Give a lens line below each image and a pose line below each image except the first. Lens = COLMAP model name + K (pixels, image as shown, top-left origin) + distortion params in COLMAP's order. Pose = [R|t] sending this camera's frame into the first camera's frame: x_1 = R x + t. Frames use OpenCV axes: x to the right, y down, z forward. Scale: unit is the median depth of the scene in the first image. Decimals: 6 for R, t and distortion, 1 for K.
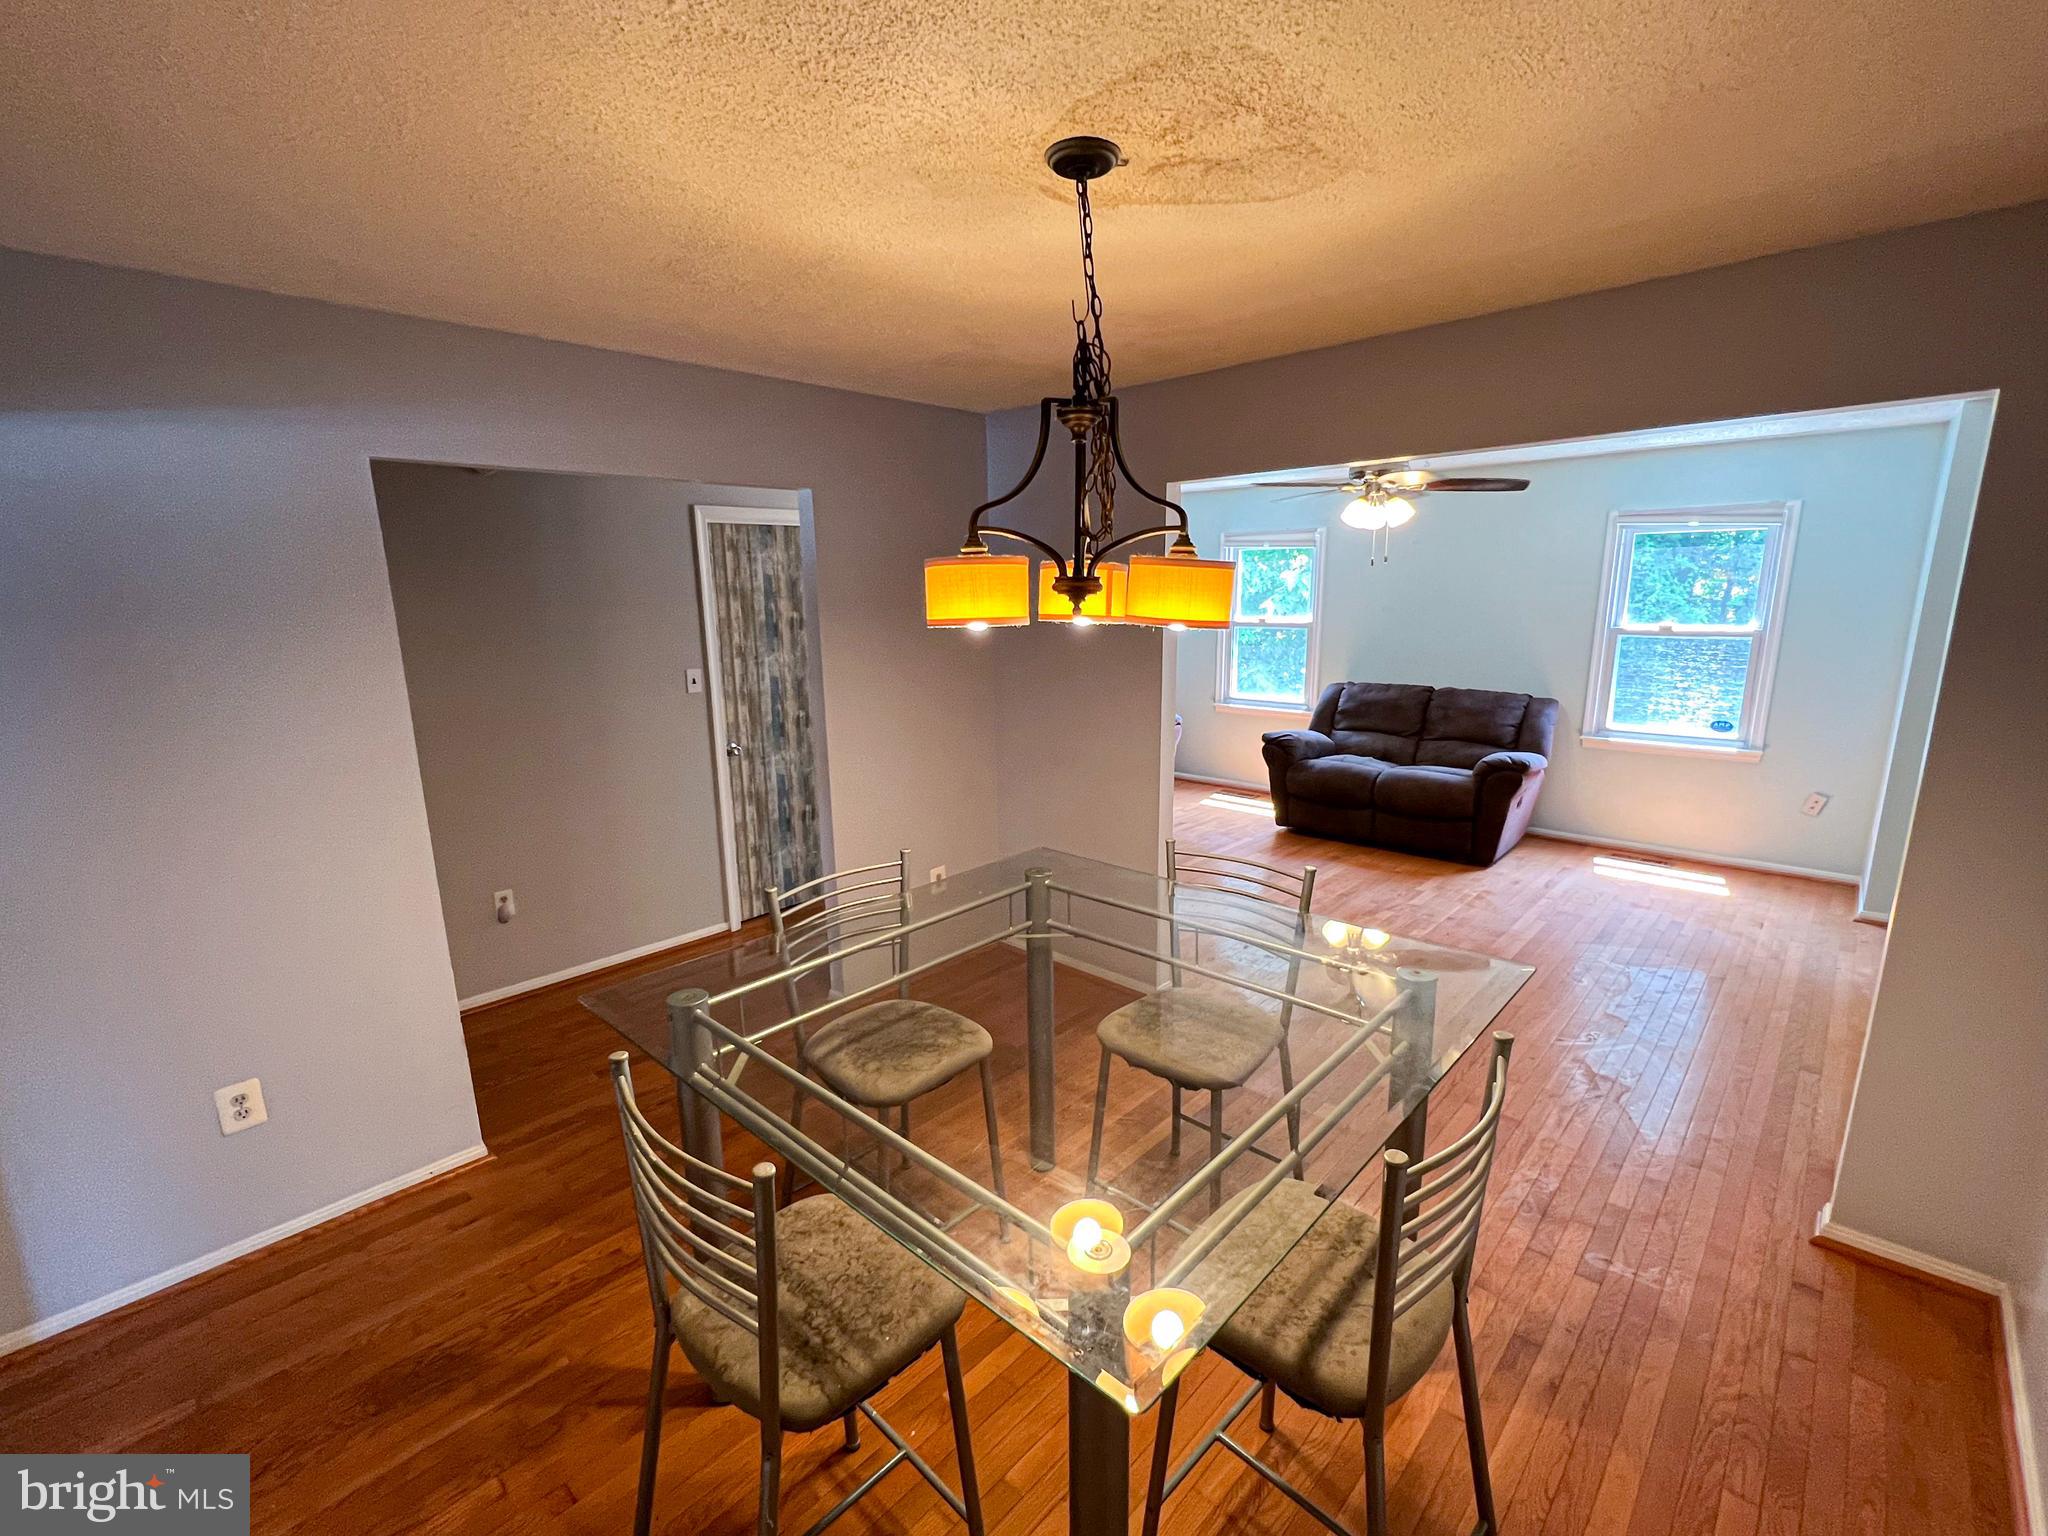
lens RADIAL K [[897.8, 0, 1028.1], [0, 897.8, 777.6], [0, 0, 1]] dist [-0.000933, -0.000219]
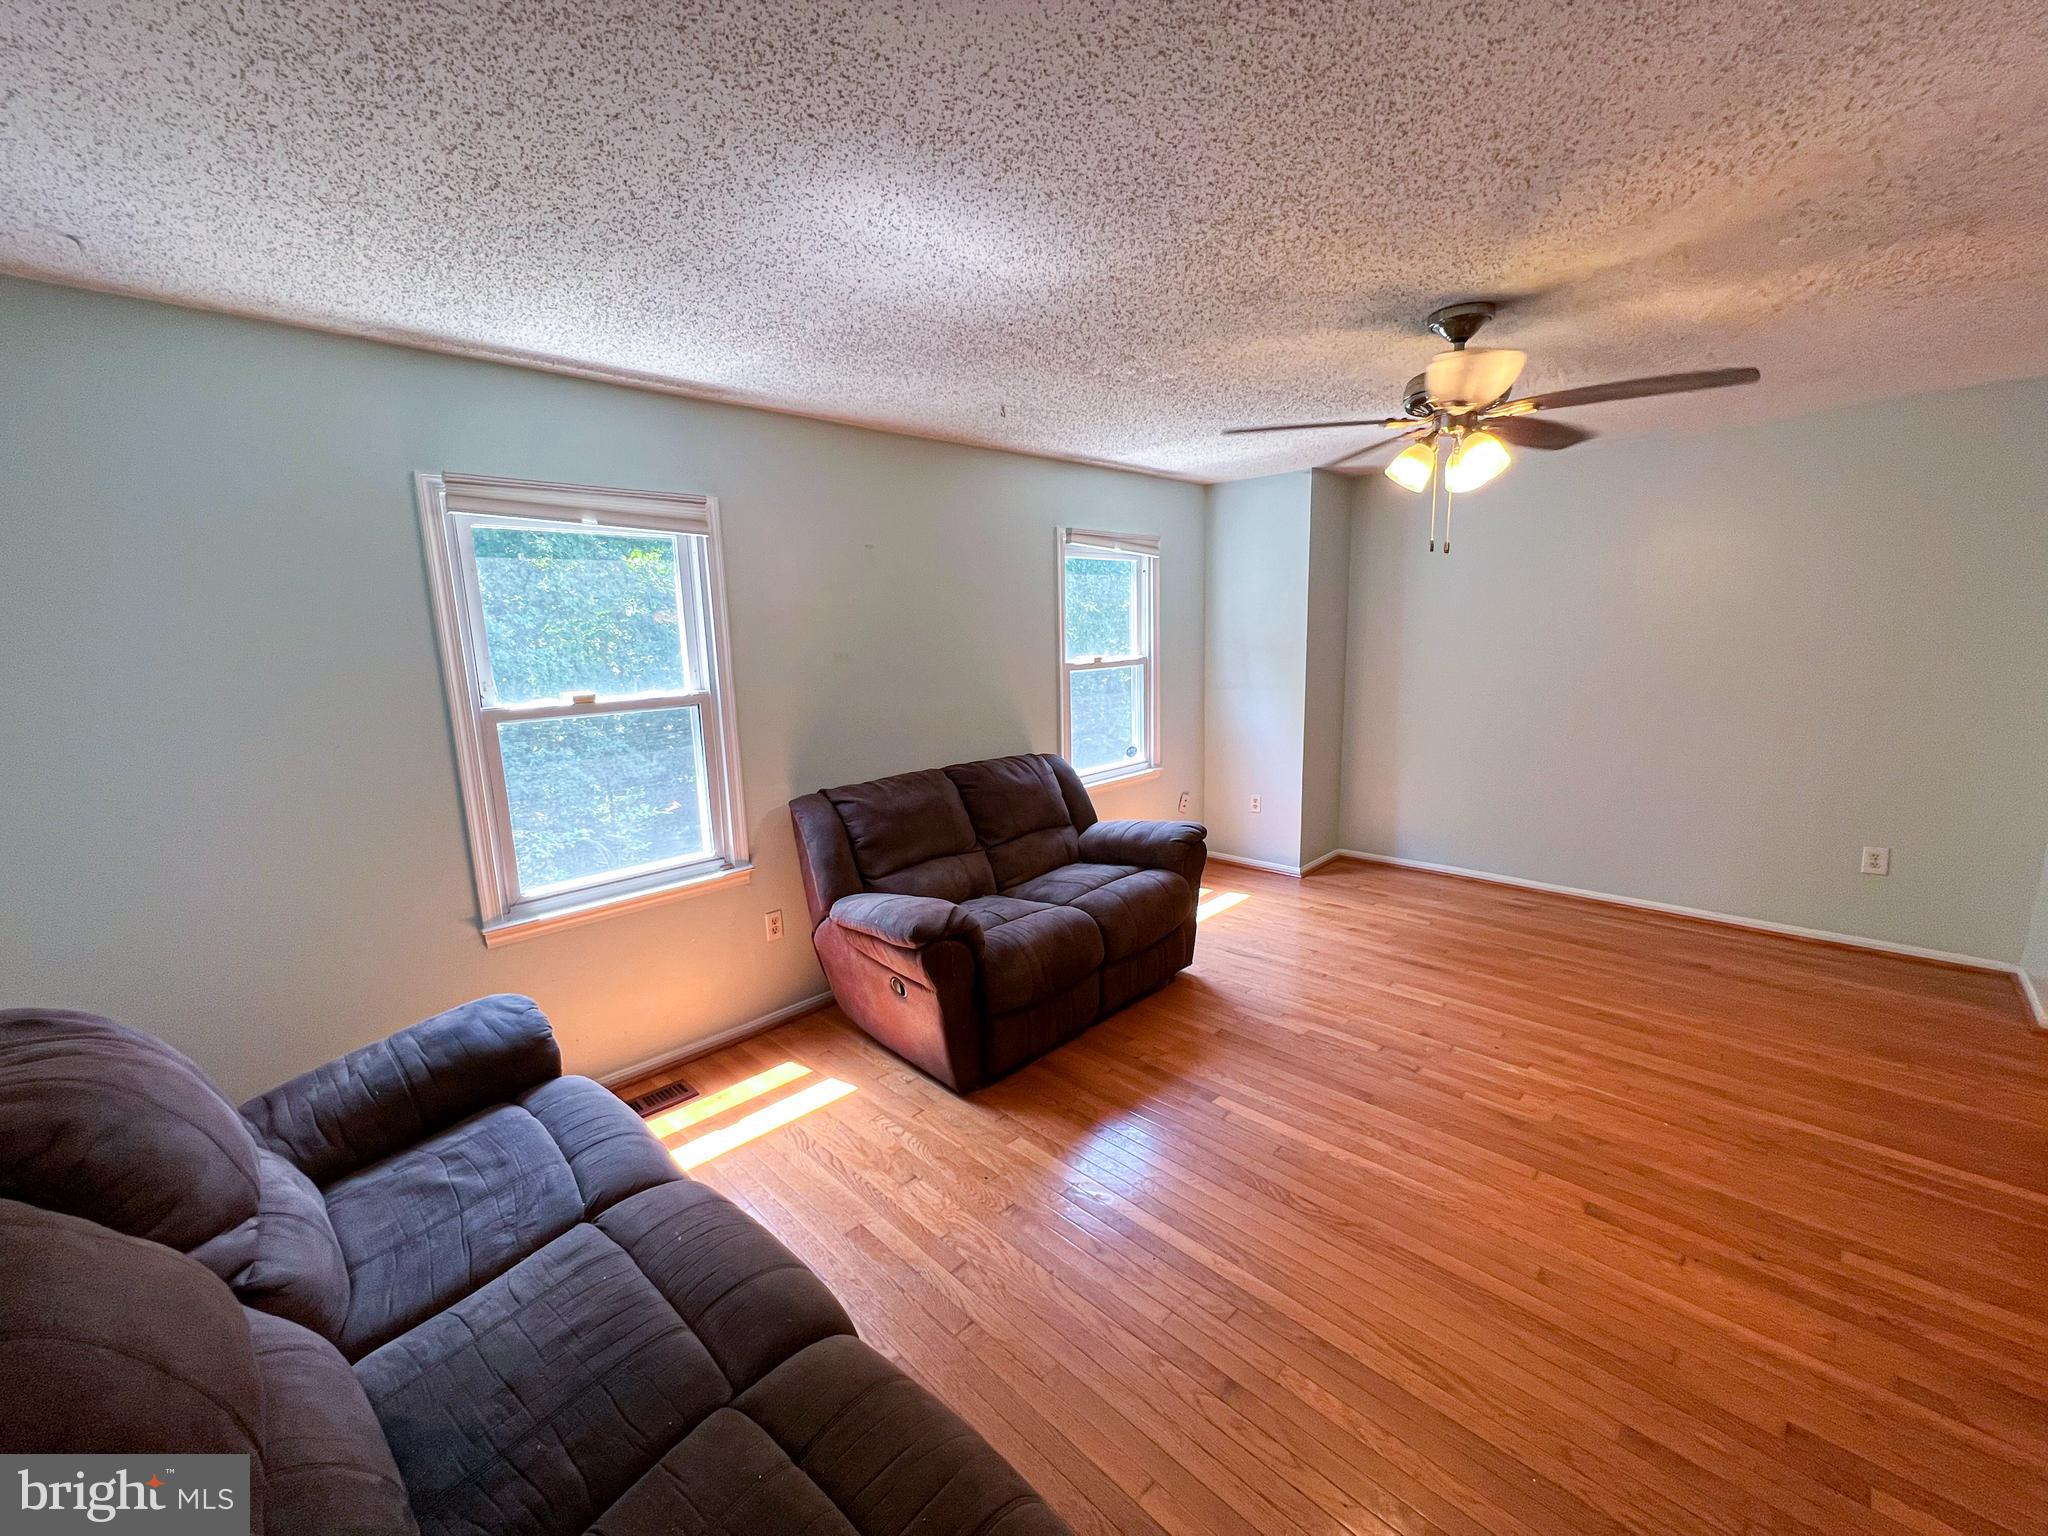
lens RADIAL K [[819.2, 0, 1024.8], [0, 819.2, 776.2], [0, 0, 1]] dist [-0.000686, 0.000402]
pose [[0.037019, -0.167893, 0.985110, -0.178515], [0.238613, 0.958756, 0.154435, -0.230829], [-0.970409, 0.229343, 0.075553, 1.189592]]
